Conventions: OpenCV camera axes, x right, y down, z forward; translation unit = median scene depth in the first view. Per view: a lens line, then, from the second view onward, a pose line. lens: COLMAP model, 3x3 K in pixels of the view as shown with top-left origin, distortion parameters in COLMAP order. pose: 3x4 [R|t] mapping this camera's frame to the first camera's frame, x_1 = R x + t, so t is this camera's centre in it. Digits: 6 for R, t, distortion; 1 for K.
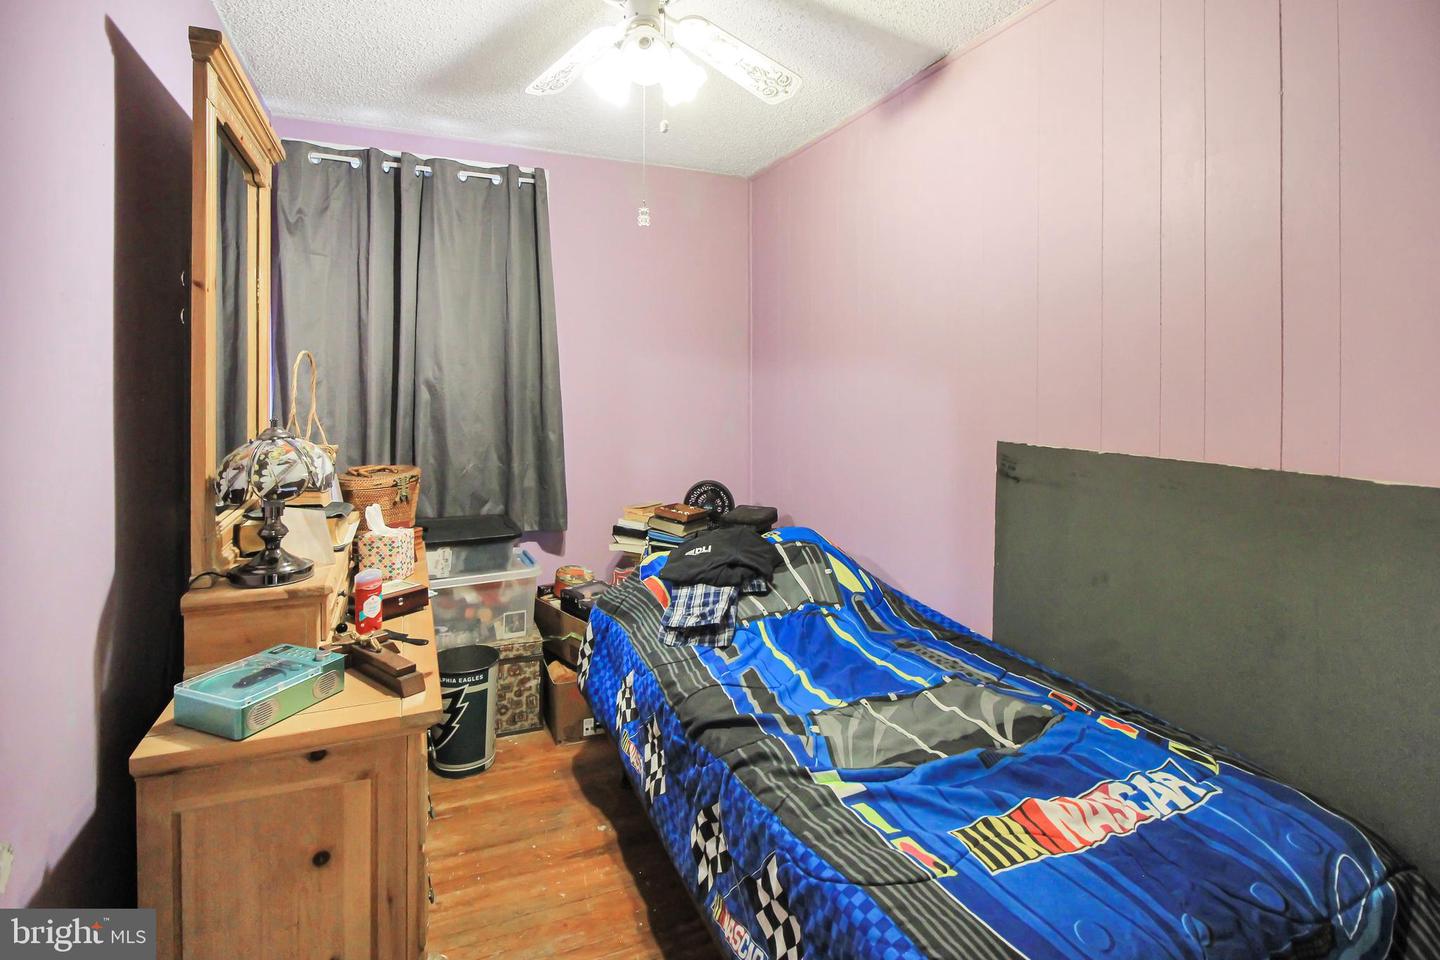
lens RADIAL K [[711.2, 0, 720.0], [0, 711.2, 480.0], [0, 0, 1]] dist [0.011774, -0.000347]
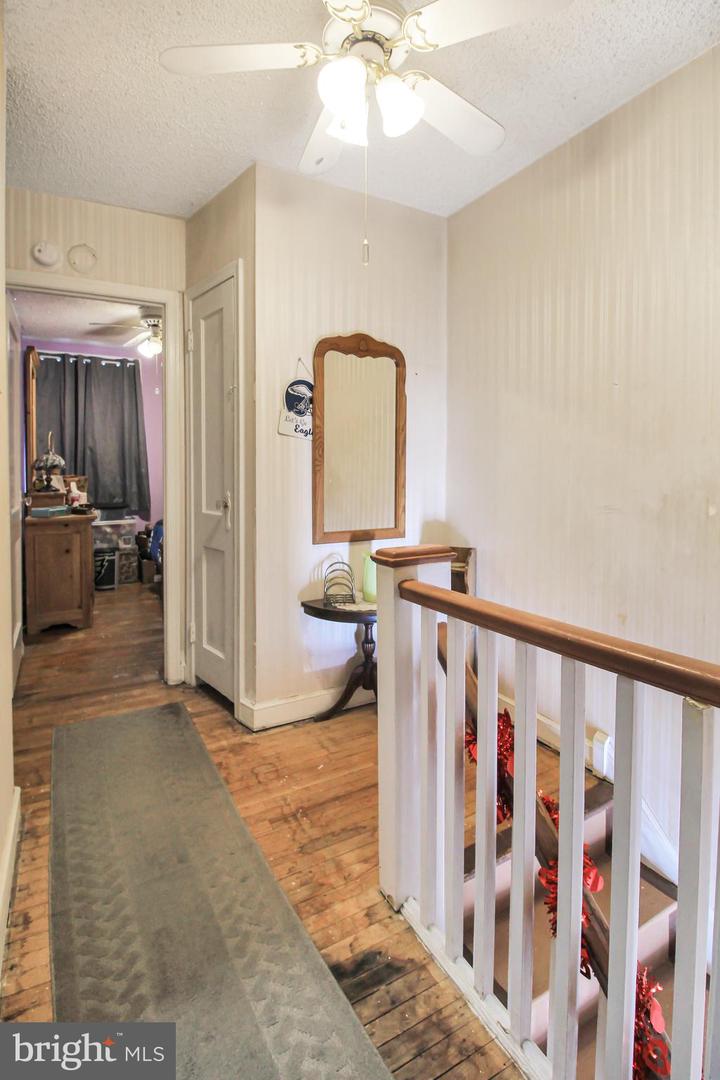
lens RADIAL K [[533.4, 0, 360.0], [0, 533.4, 540.0], [0, 0, 1]] dist [0.011774, -0.000347]
pose [[0.996265, -0.013314, 0.085311, 0.375812], [0.013627, 0.999902, -0.003078, 0.212541], [-0.085261, 0.004229, 0.996350, -0.966136]]
